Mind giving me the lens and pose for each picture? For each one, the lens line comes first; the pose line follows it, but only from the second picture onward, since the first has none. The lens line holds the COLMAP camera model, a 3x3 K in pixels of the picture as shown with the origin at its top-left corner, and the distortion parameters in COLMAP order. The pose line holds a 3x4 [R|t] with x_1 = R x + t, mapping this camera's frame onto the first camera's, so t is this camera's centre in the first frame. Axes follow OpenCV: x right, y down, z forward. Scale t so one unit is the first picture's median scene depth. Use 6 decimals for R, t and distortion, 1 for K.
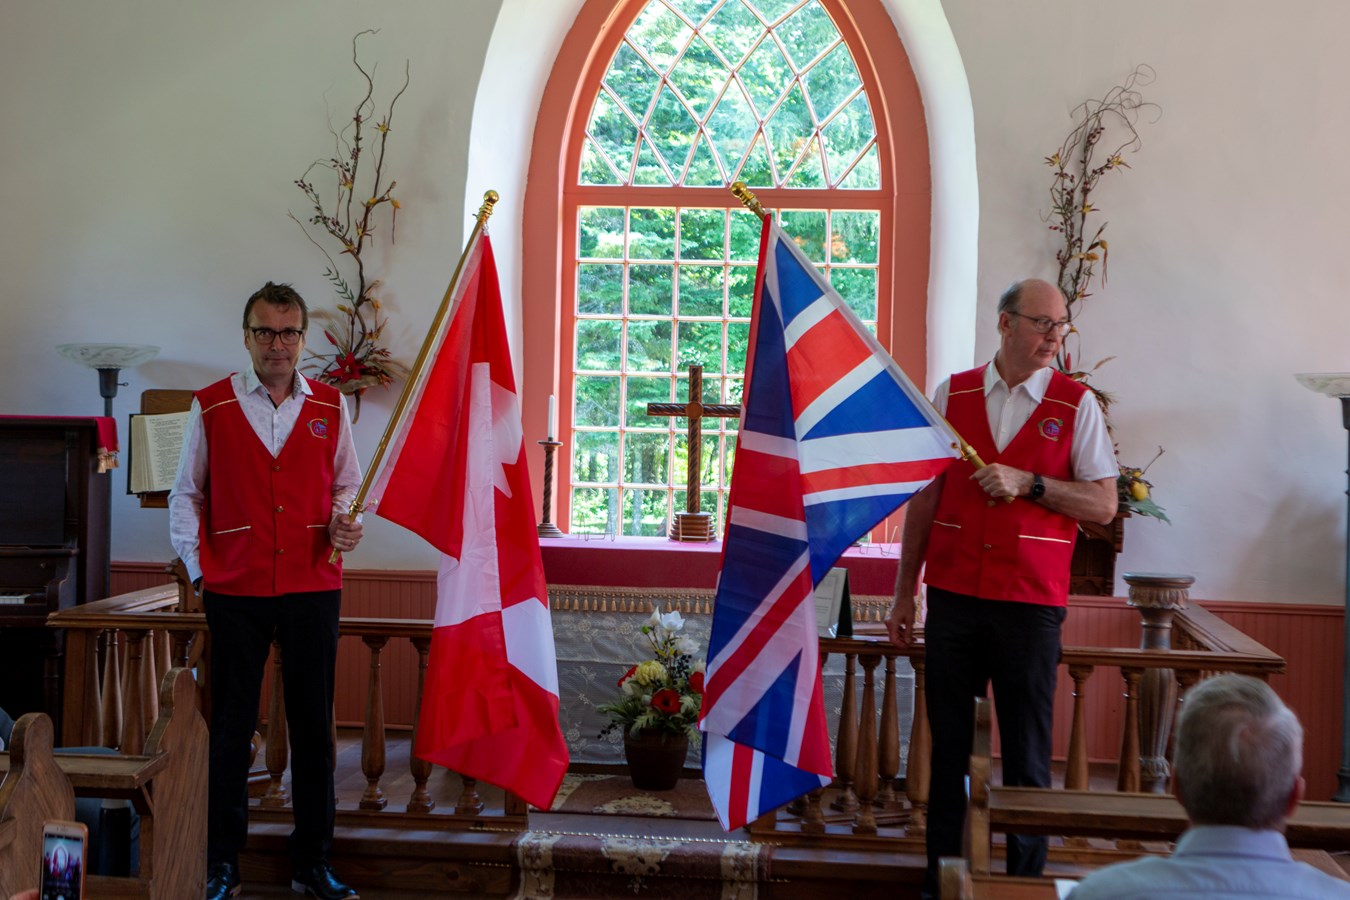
lens RADIAL K [[2094.8, 0, 675.0], [0, 2094.8, 450.0], [0, 0, 1]] dist [0.095523, -0.036766]
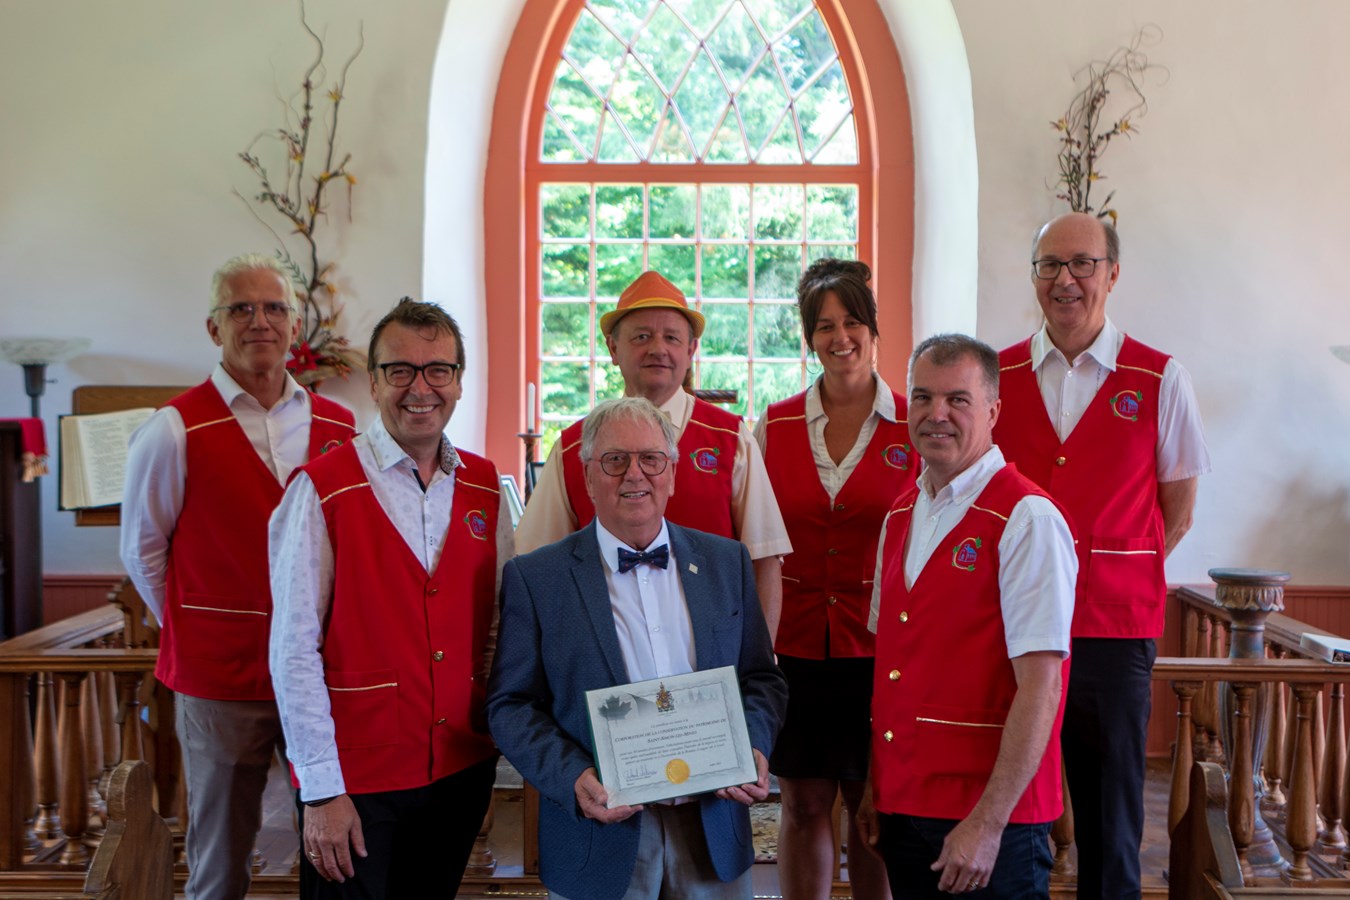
lens RADIAL K [[1732.0, 0, 700.3], [0, 1732.0, 454.3], [0, 0, 1]] dist [0.025158, 0.042648]
pose [[0.994880, -0.023243, 0.098353, -0.060455], [0.021630, 0.999614, 0.017433, -0.006866], [-0.098720, -0.015216, 0.994999, 0.236219]]
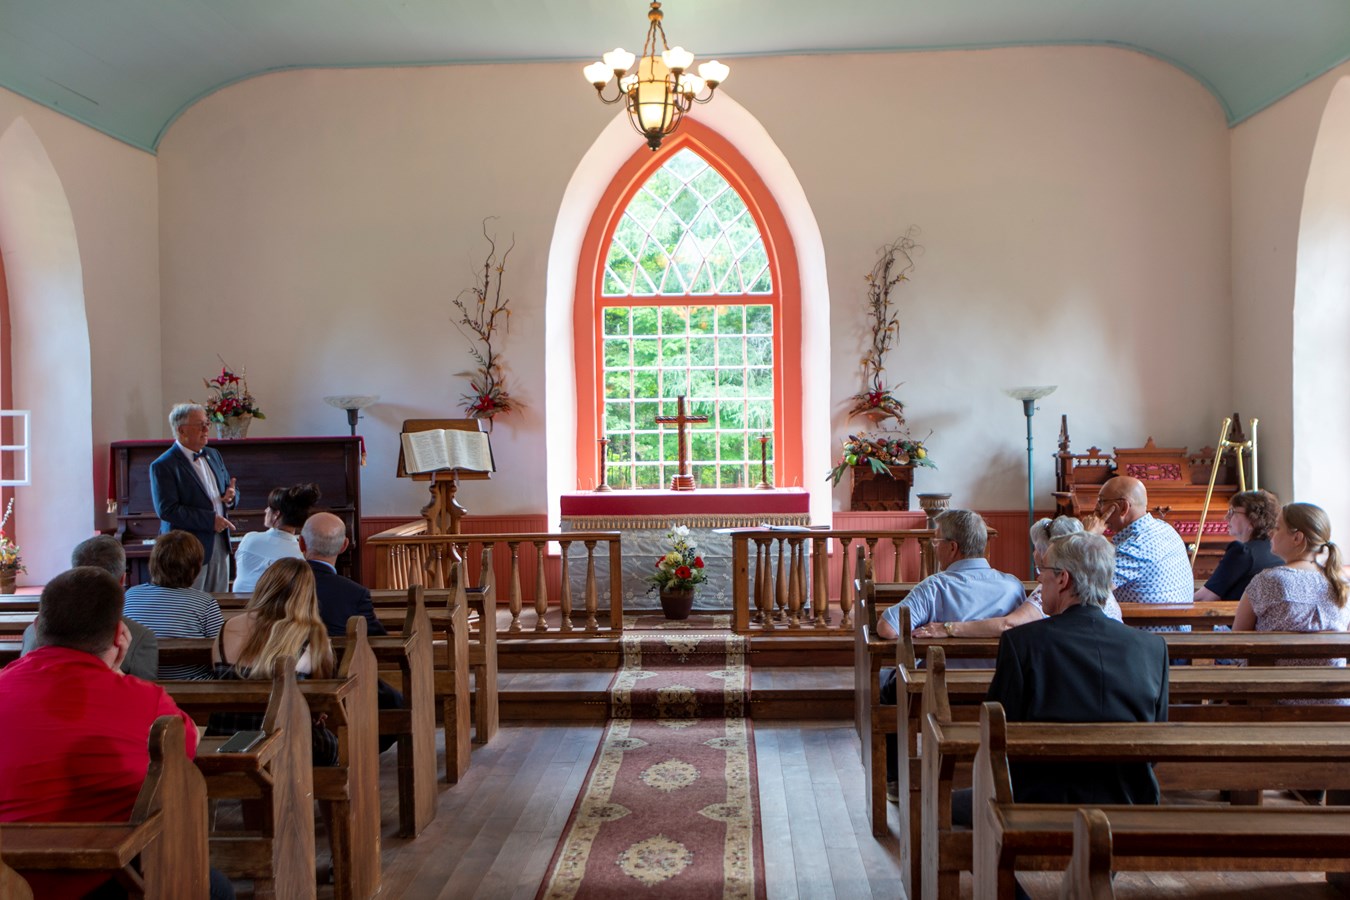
lens RADIAL K [[1584.0, 0, 677.3], [0, 1584.0, 495.6], [0, 0, 1]] dist [-0.007192, -0.001650]
pose [[0.996365, -0.041868, 0.074194, -0.099466], [0.039587, 0.998705, 0.031953, 0.003106], [-0.075436, -0.028900, 0.996732, -0.382488]]
